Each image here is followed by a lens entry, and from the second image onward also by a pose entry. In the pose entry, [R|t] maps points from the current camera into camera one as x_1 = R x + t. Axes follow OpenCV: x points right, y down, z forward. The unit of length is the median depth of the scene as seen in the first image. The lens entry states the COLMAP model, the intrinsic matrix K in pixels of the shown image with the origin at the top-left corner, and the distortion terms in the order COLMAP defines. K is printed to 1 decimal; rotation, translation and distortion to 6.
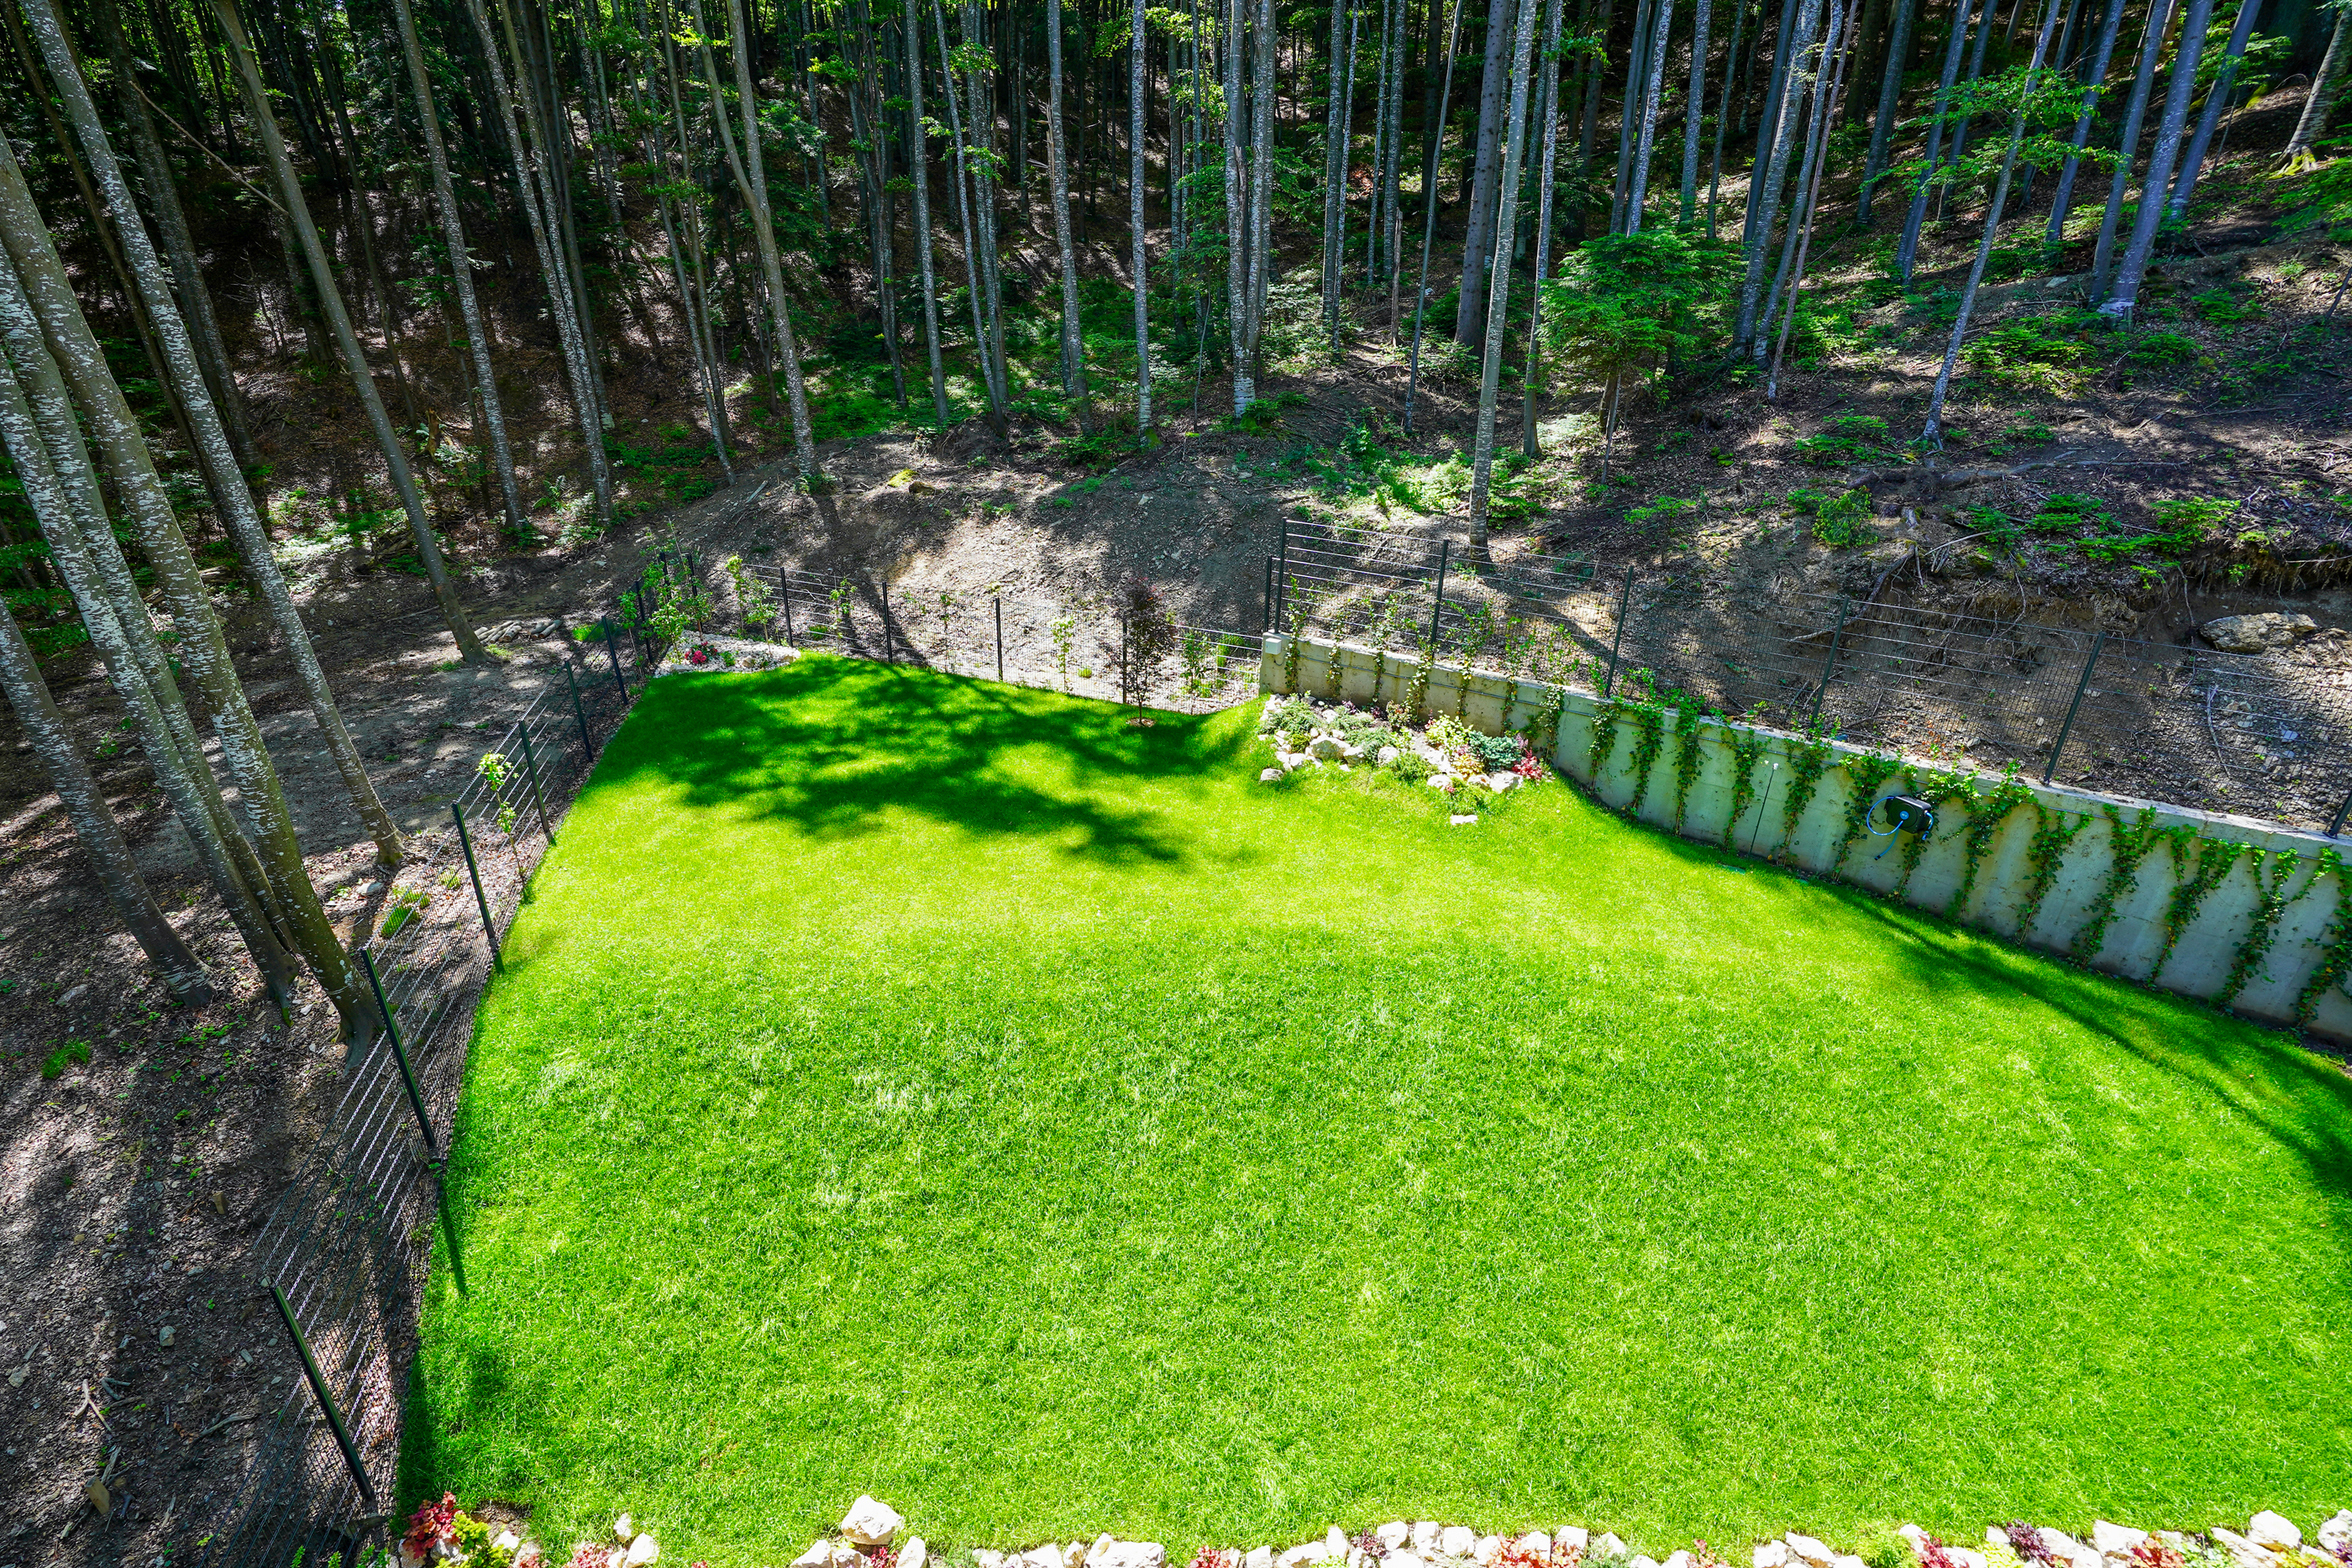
lens RADIAL K [[1084.9, 0, 1160.3], [0, 1084.9, 789.2], [0, 0, 1]] dist [-0.069019, 0.025821]
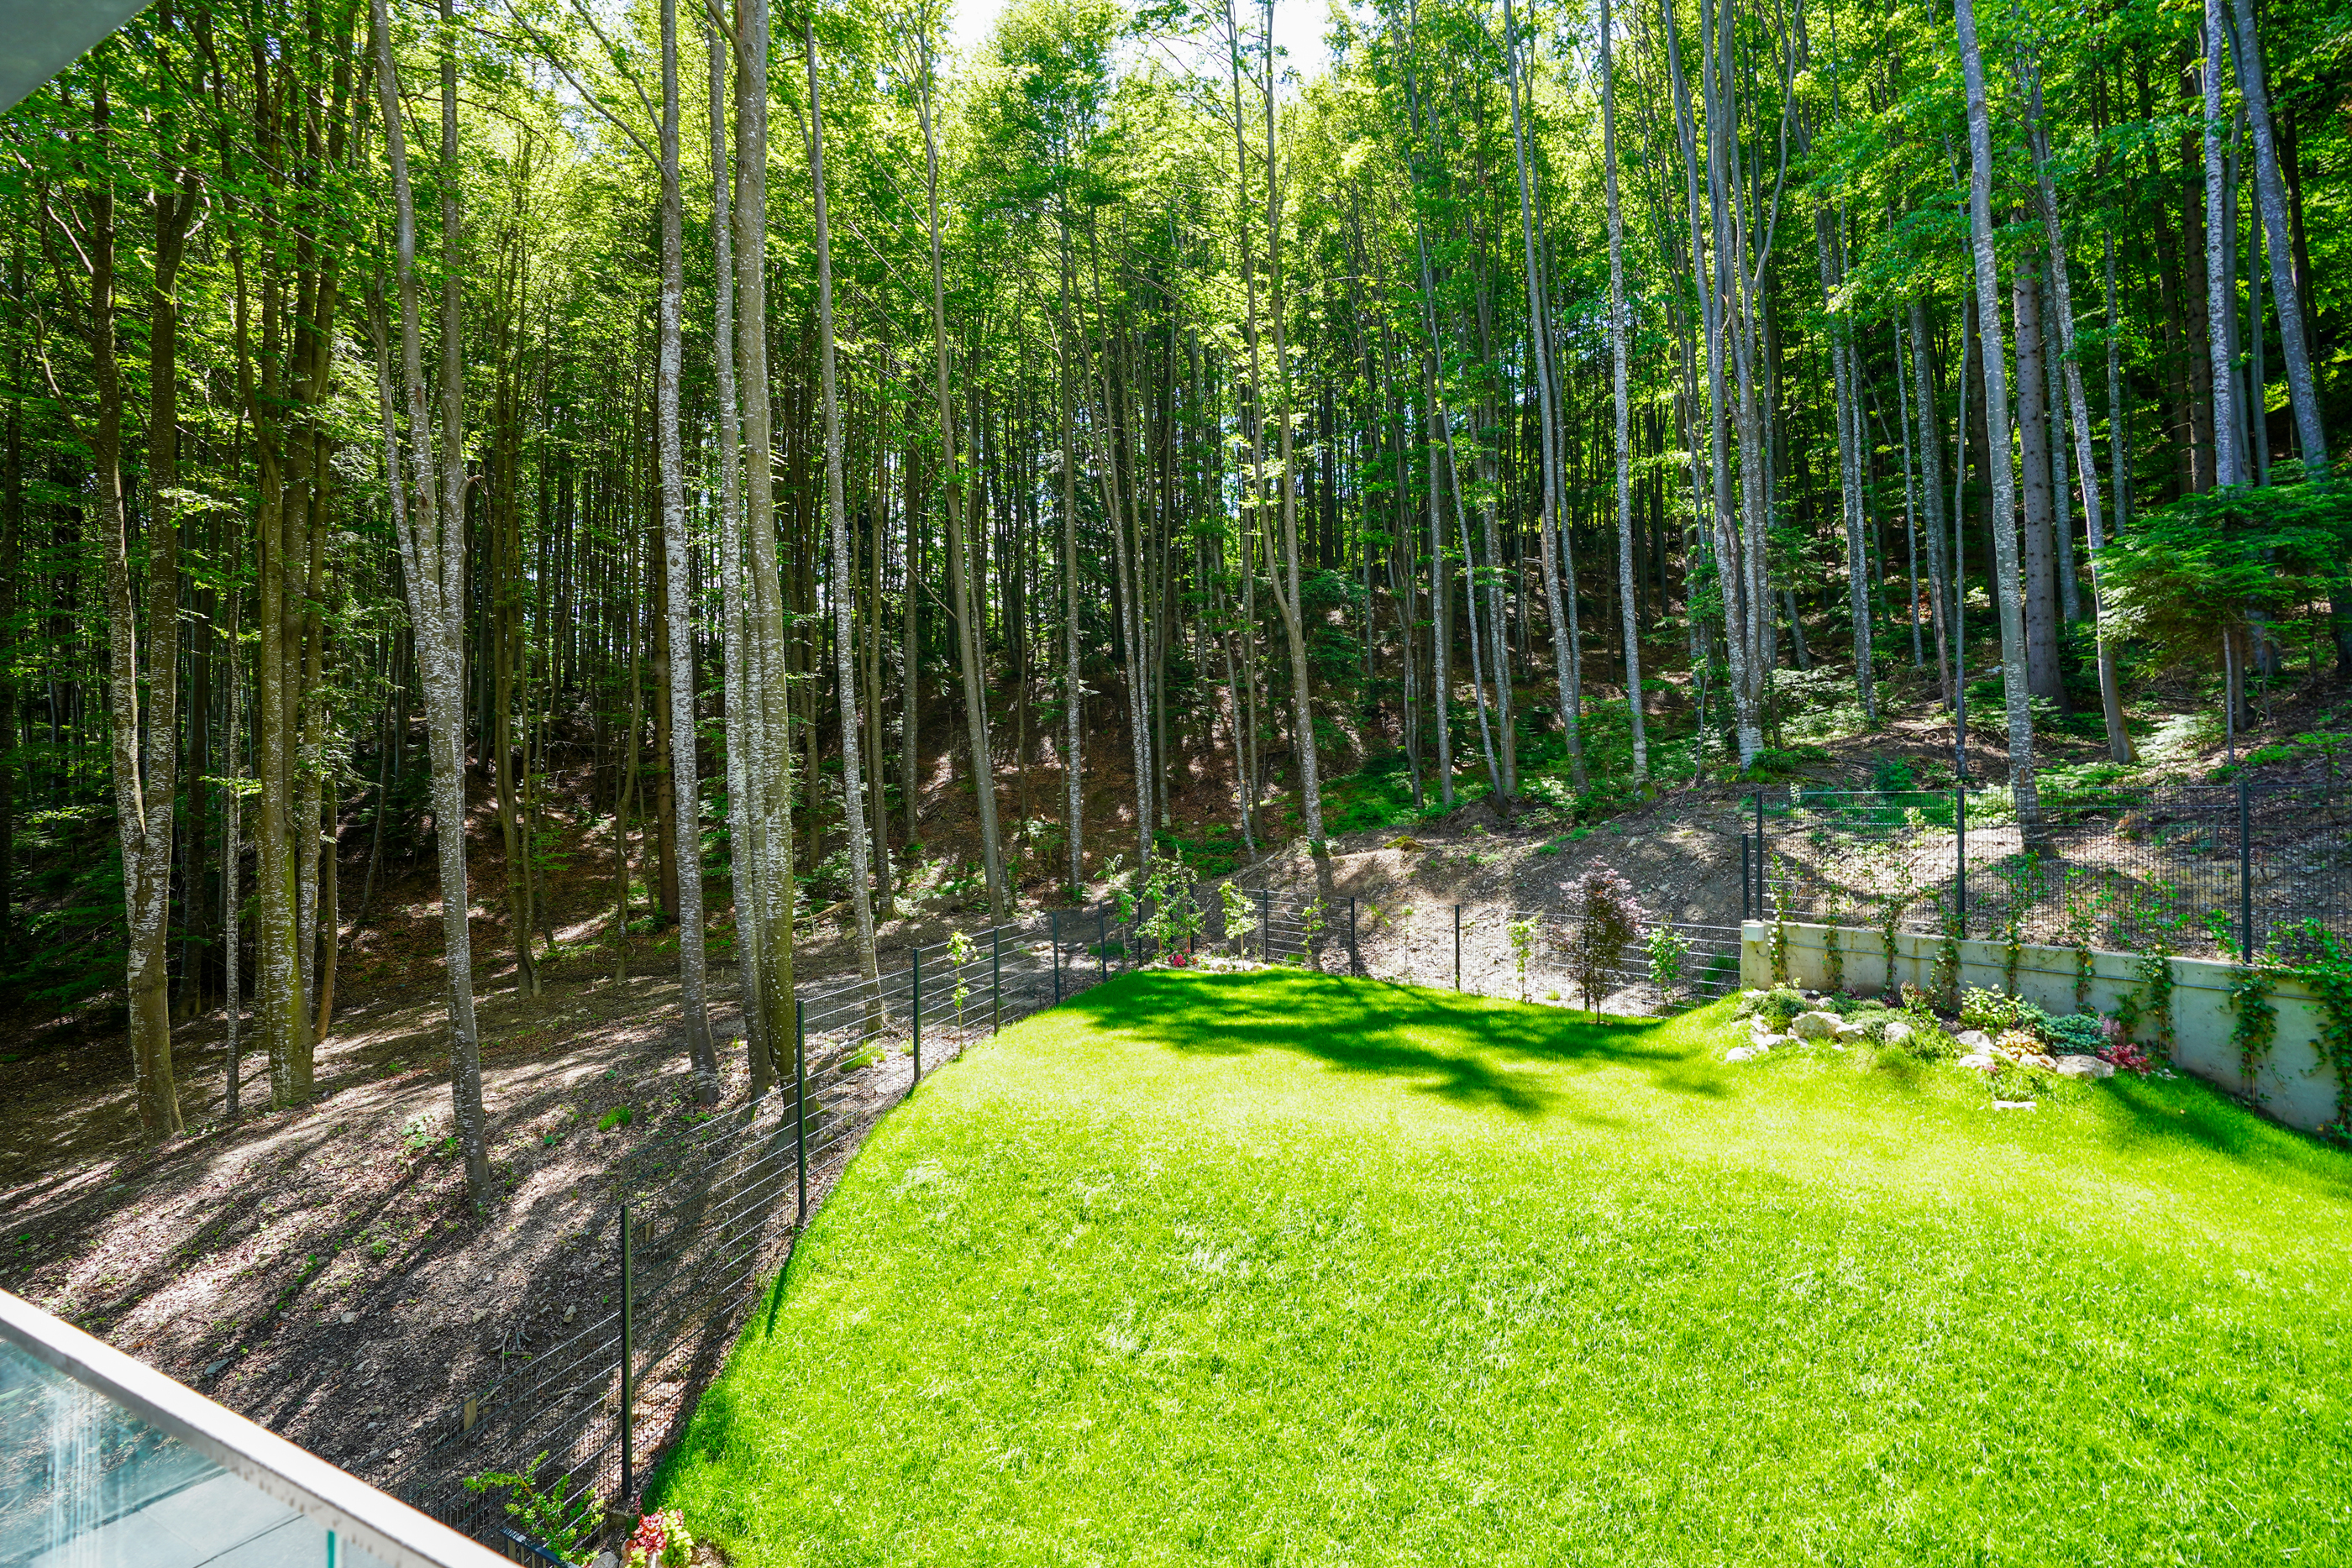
lens RADIAL K [[1084.9, 0, 1164.0], [0, 1084.9, 786.4], [0, 0, 1]] dist [-0.069019, 0.025821]
pose [[0.879985, -0.035032, -0.473708, 0.120937], [-0.175063, 0.903157, -0.391996, 0.225701], [0.441565, 0.427879, 0.788632, 0.085773]]
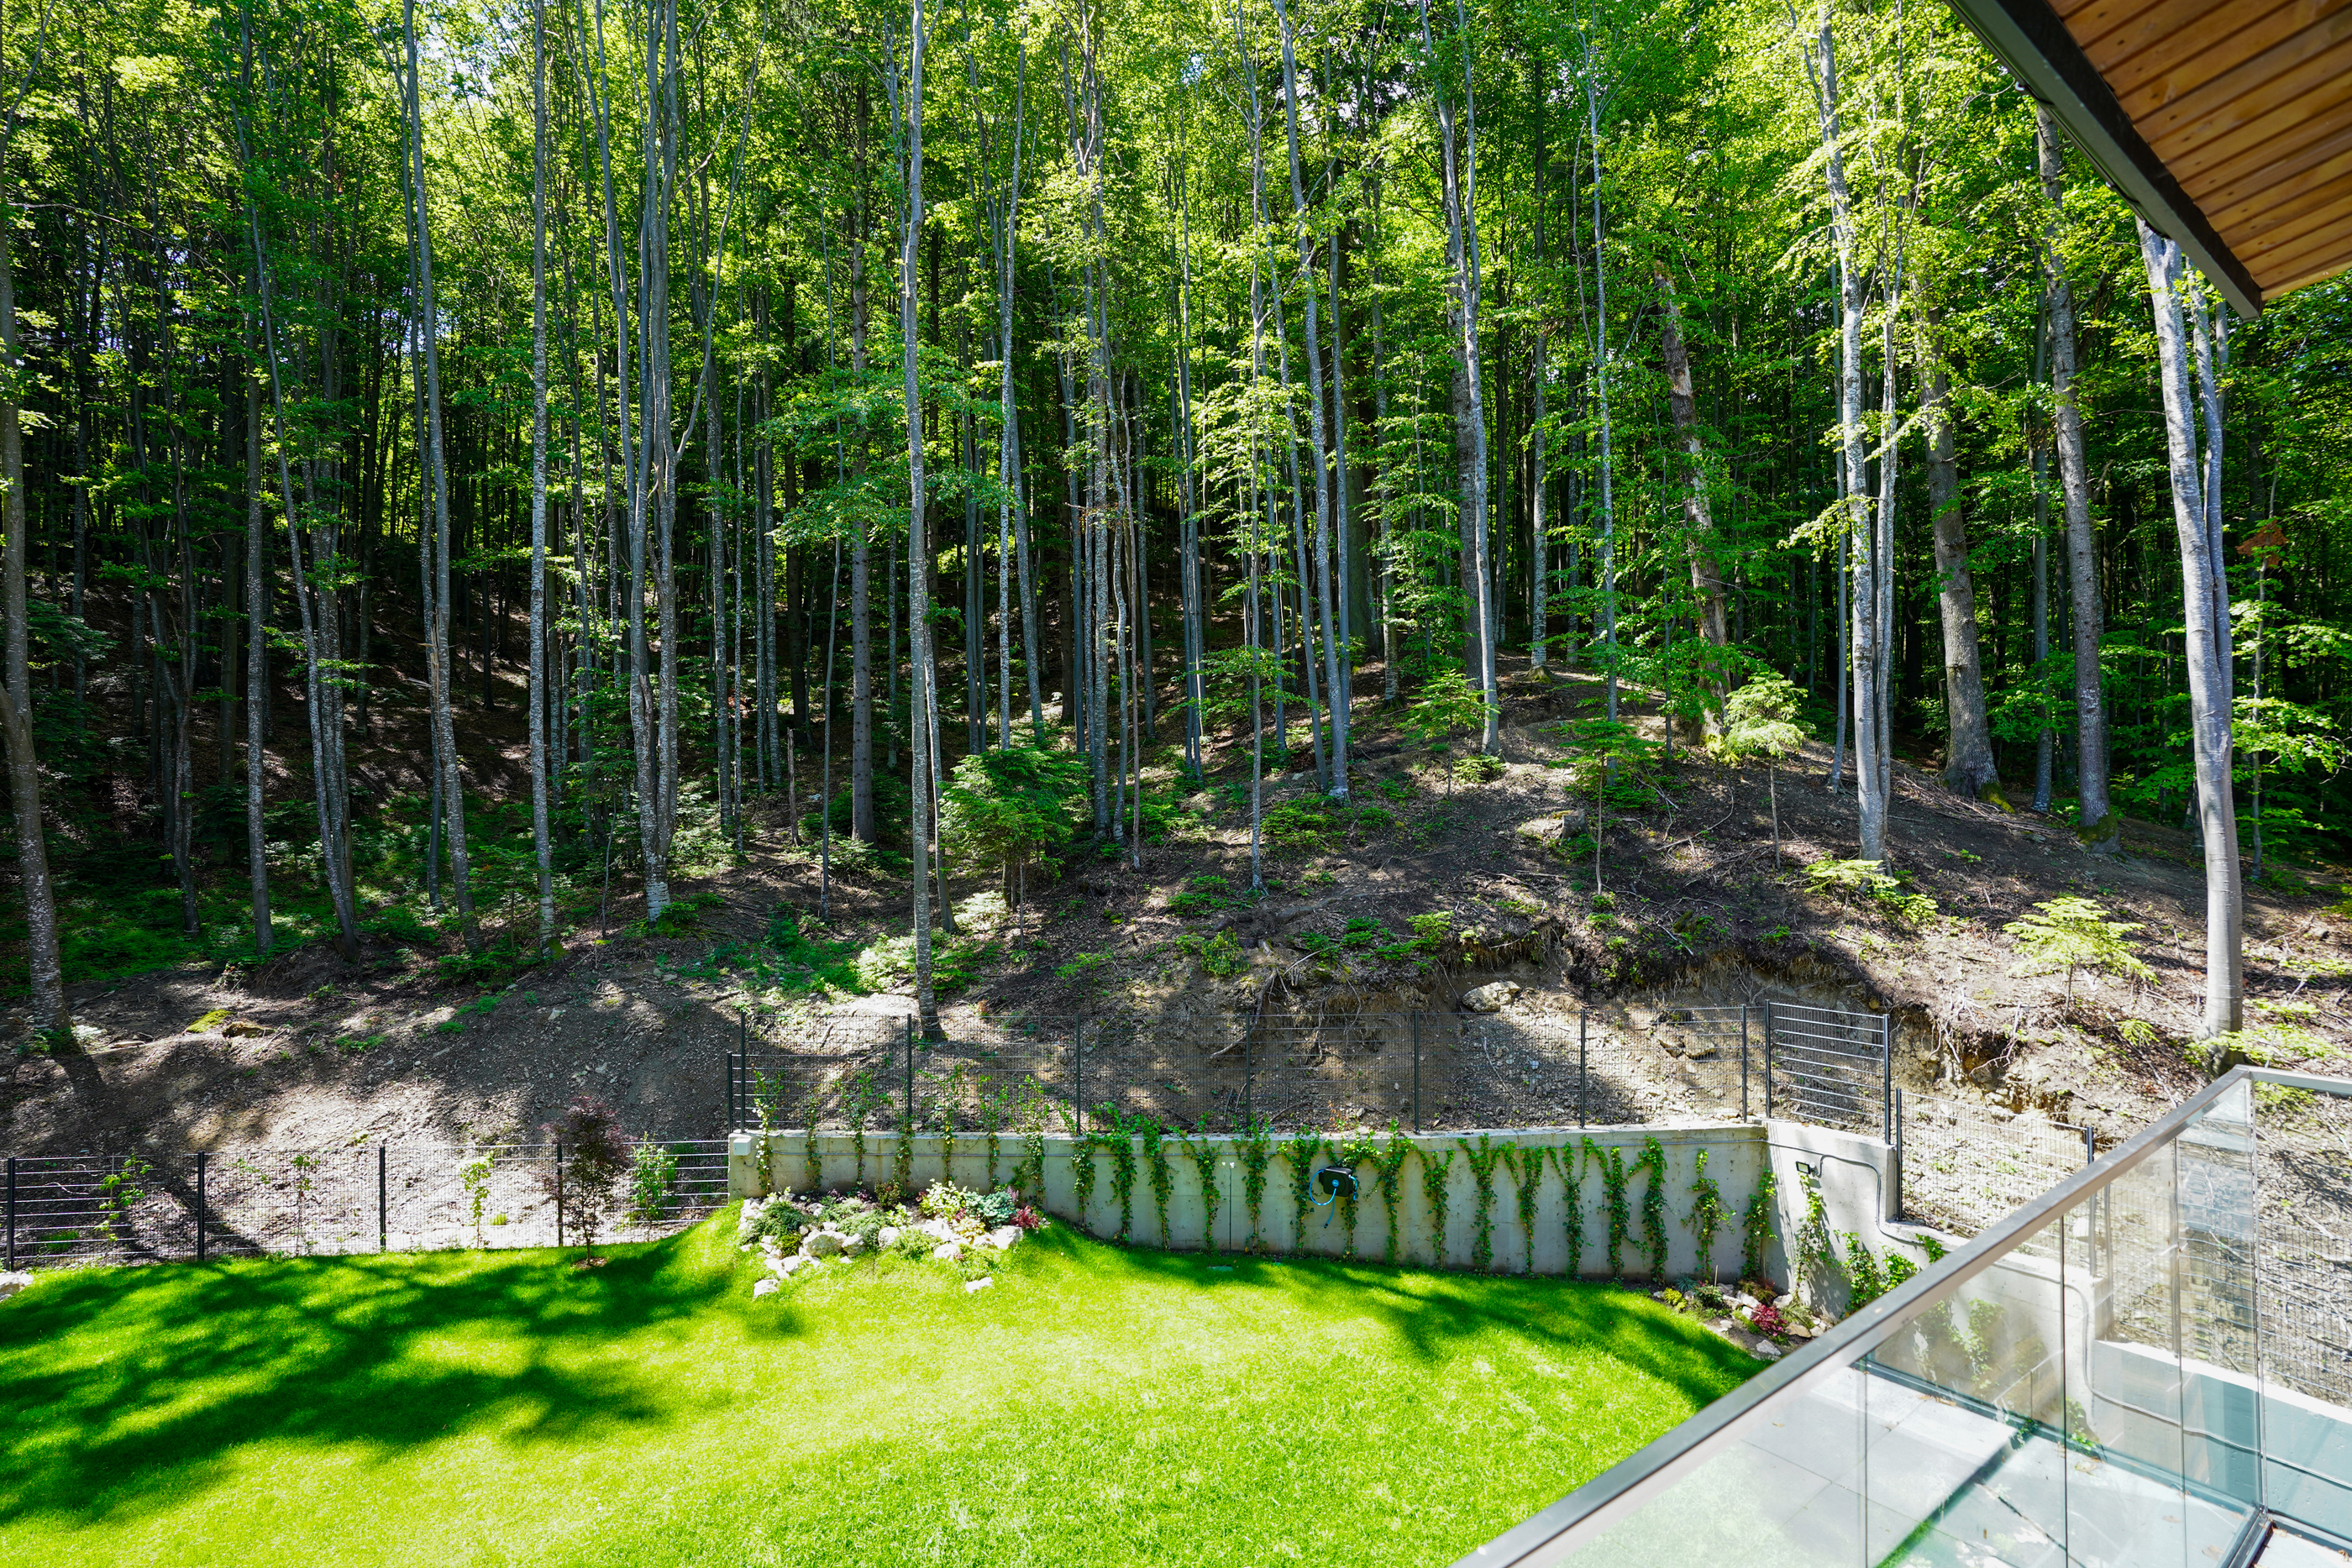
lens RADIAL K [[1084.9, 0, 1156.6], [0, 1084.9, 781.7], [0, 0, 1]] dist [-0.069019, 0.025821]
pose [[0.845235, -0.008097, 0.534333, -0.107456], [0.239997, 0.899130, -0.366015, 0.011513], [-0.477471, 0.437608, 0.761919, -0.029431]]
